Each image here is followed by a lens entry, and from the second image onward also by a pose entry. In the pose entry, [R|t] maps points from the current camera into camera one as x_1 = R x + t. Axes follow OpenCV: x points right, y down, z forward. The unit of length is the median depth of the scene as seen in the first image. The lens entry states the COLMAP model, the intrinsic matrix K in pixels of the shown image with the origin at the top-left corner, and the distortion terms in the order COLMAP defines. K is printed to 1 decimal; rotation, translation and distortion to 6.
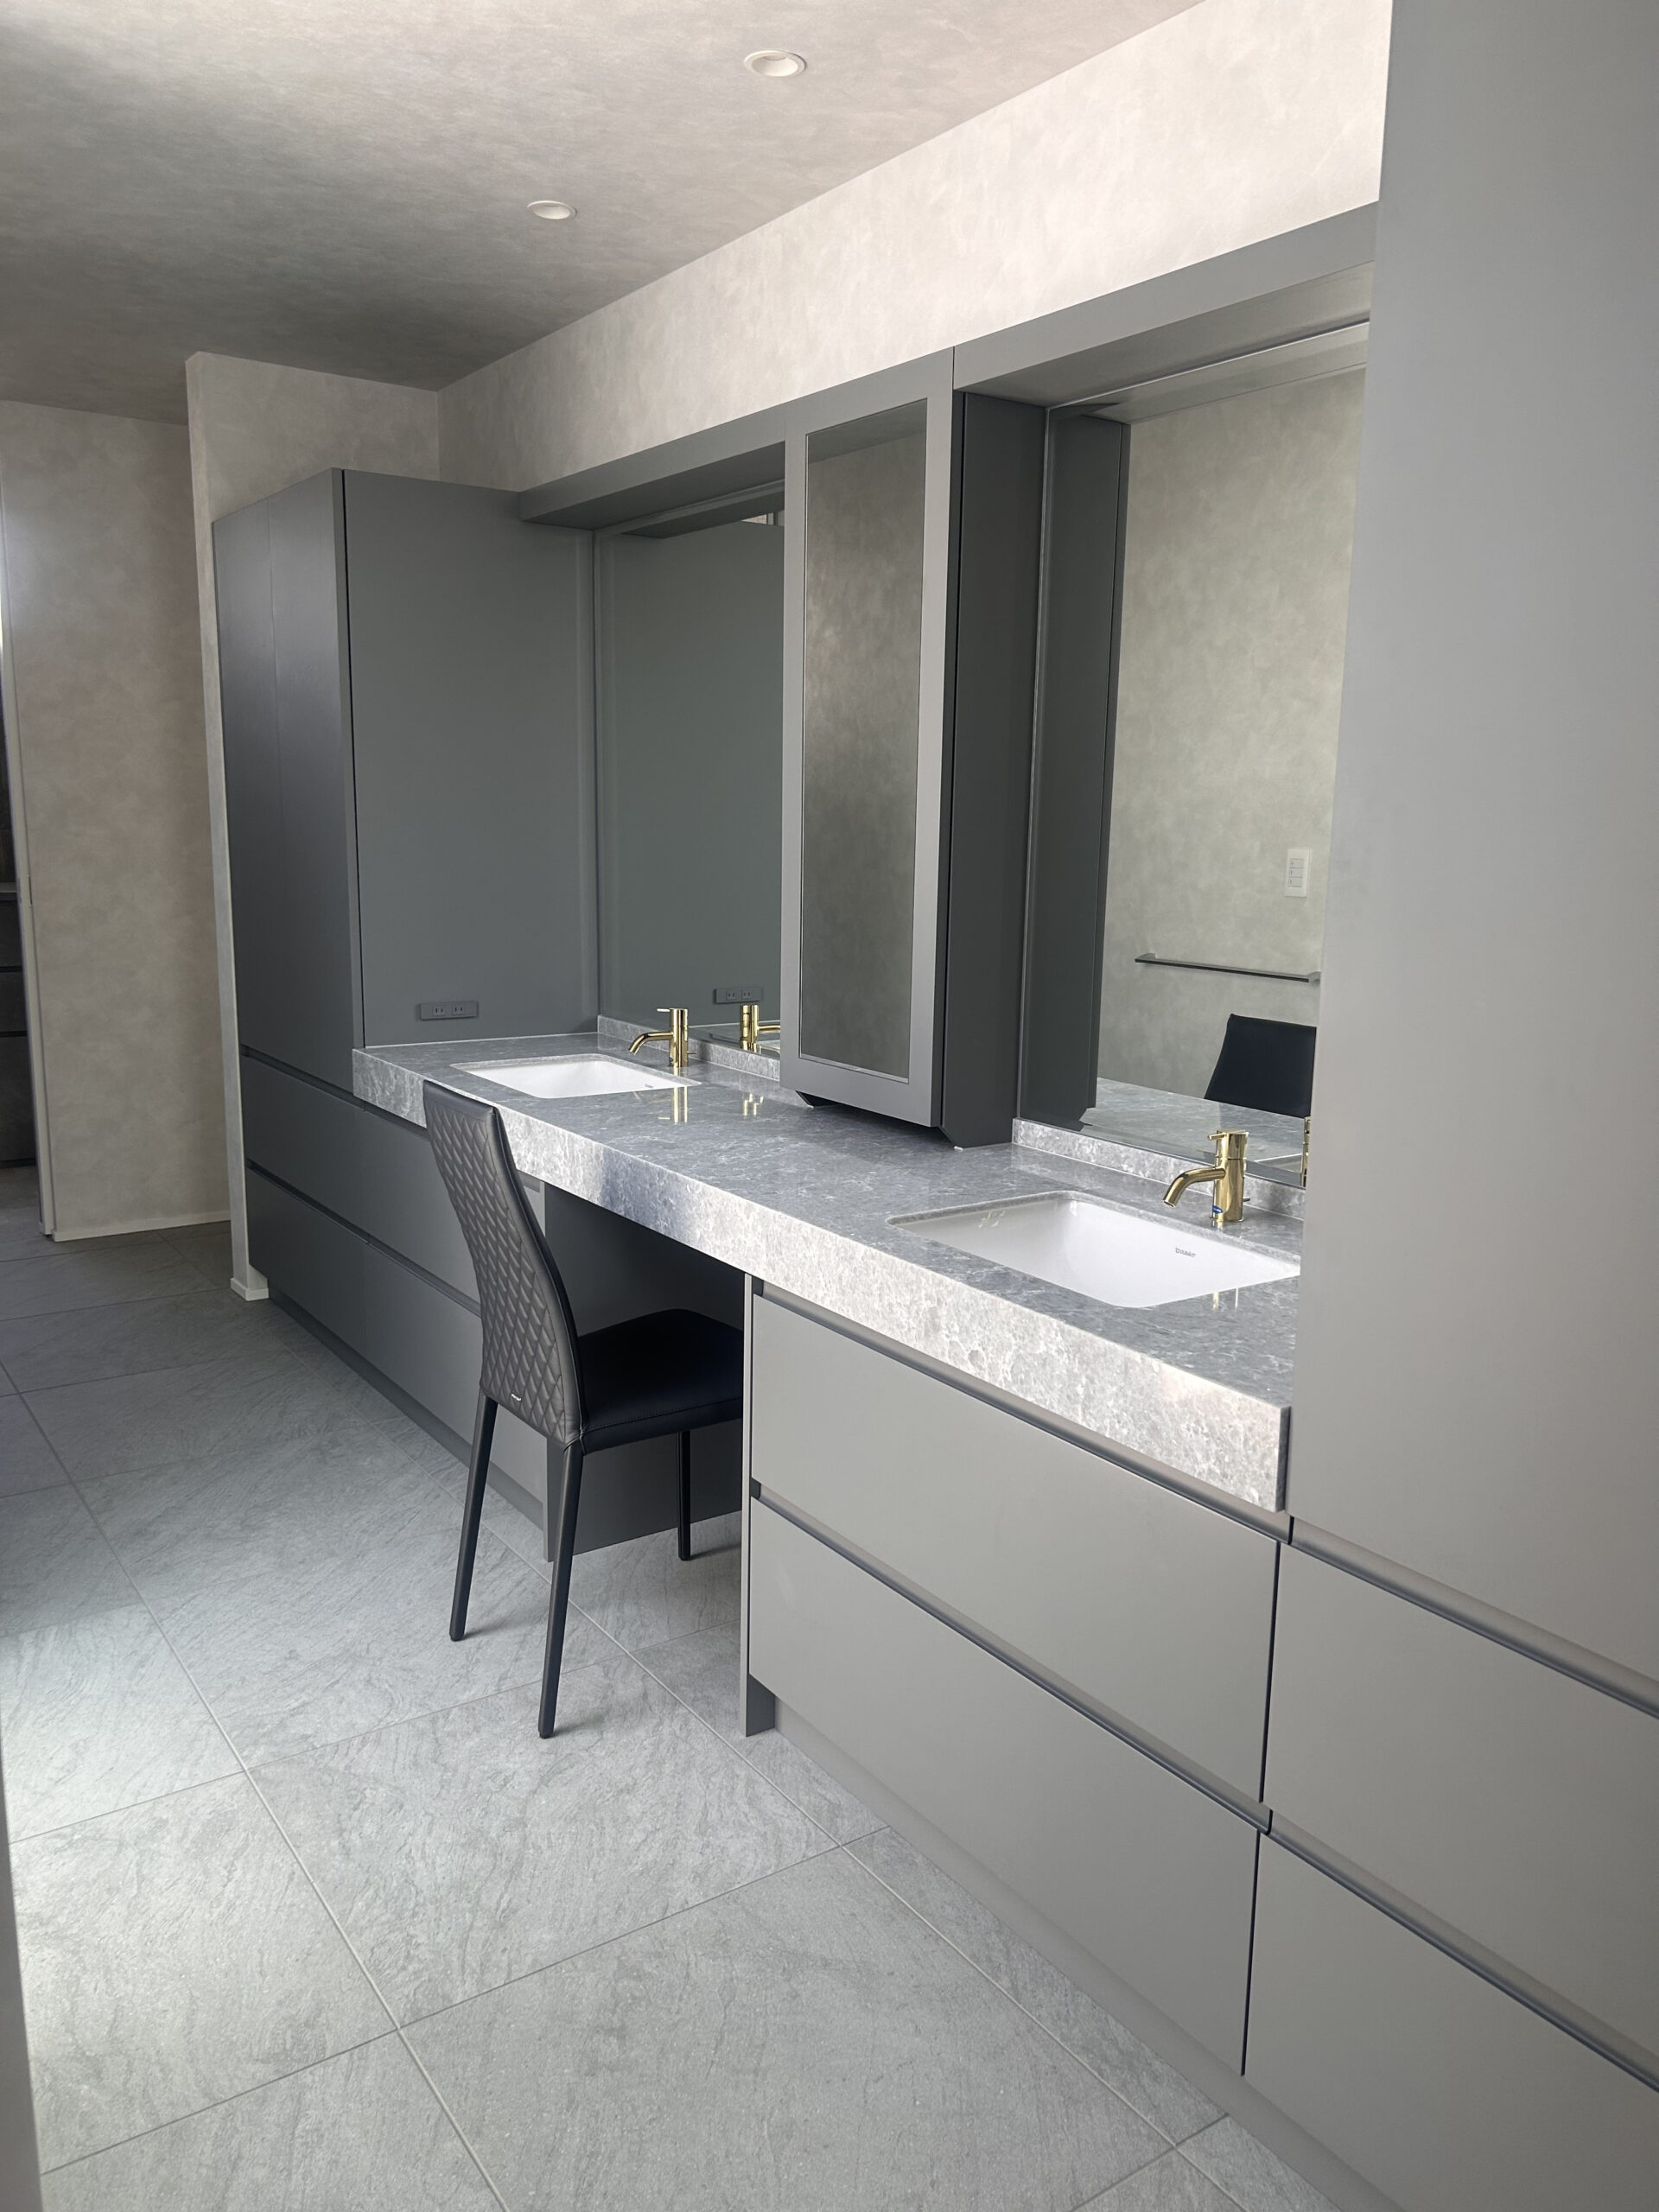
lens RADIAL K [[1640.5, 0, 839.5], [0, 1640.5, 1071.9], [0, 0, 1]] dist [-0.000096, -0.184989]
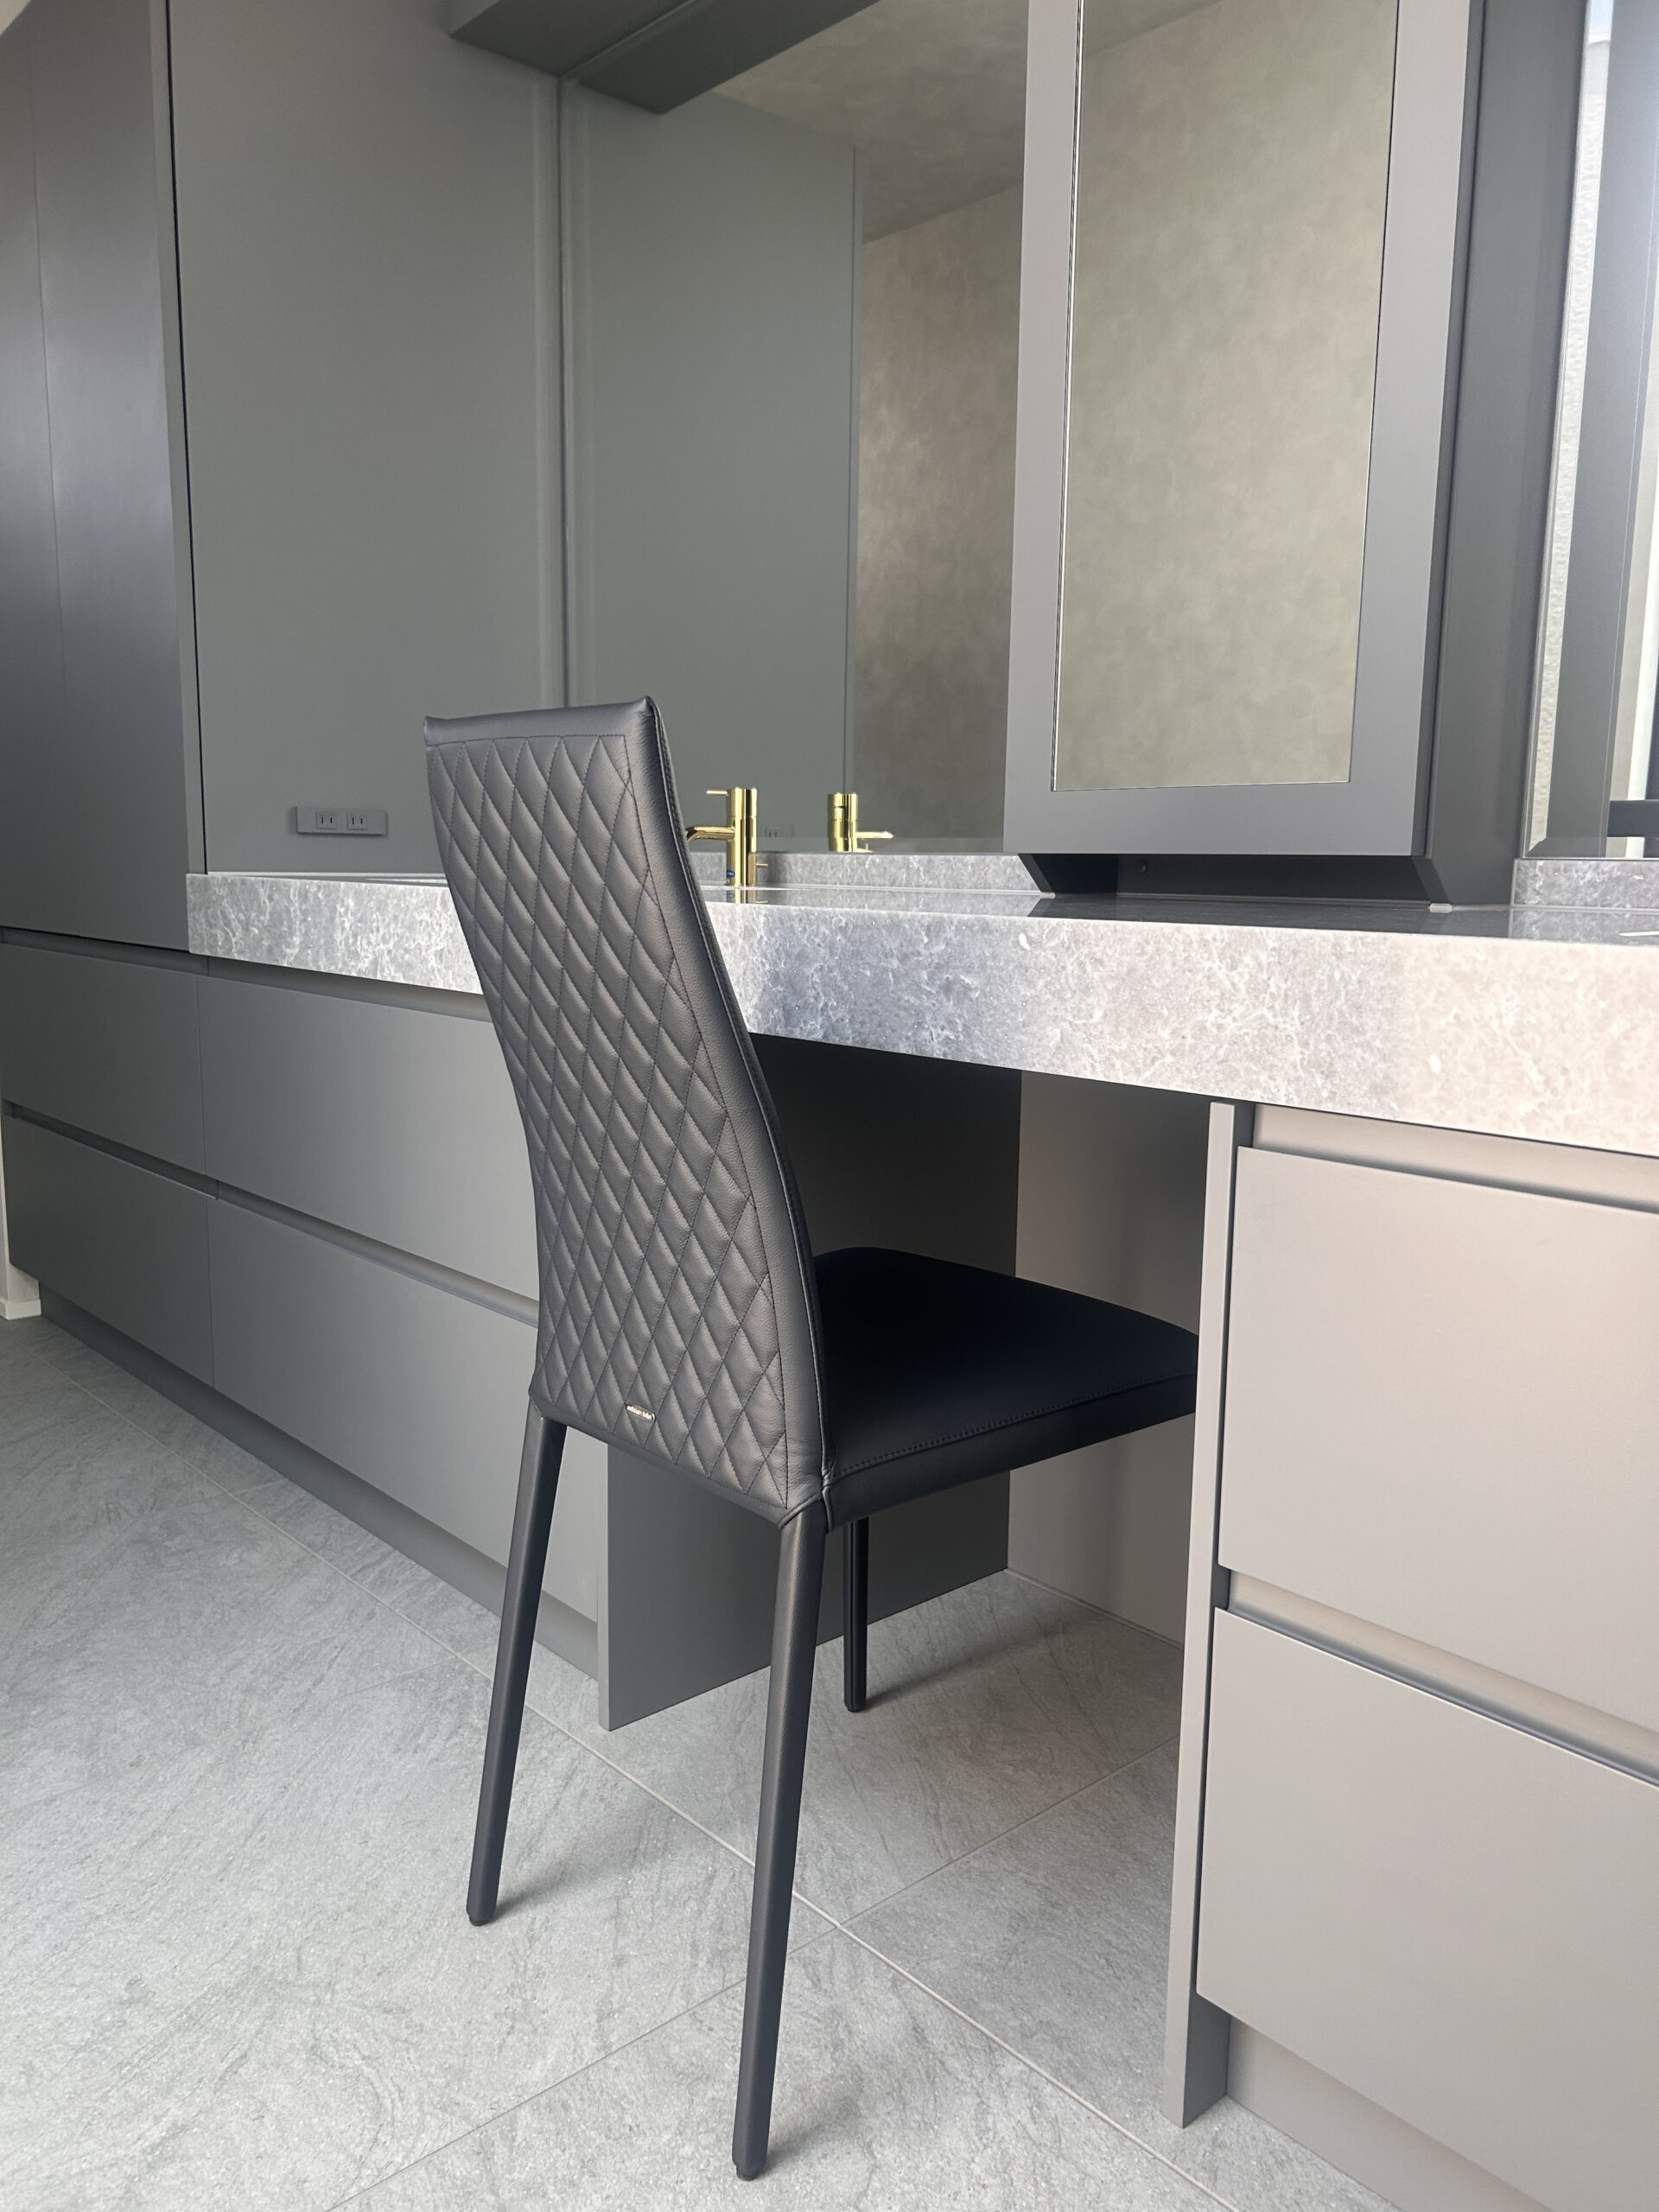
lens RADIAL K [[1666.2, 0, 796.5], [0, 1666.2, 1112.3], [0, 0, 1]] dist [0.009040, -0.048024]
pose [[0.994418, -0.022133, 0.103167, -0.196957], [0.022497, 0.999744, -0.002368, 0.114144], [-0.103088, 0.004676, 0.994661, 0.518327]]
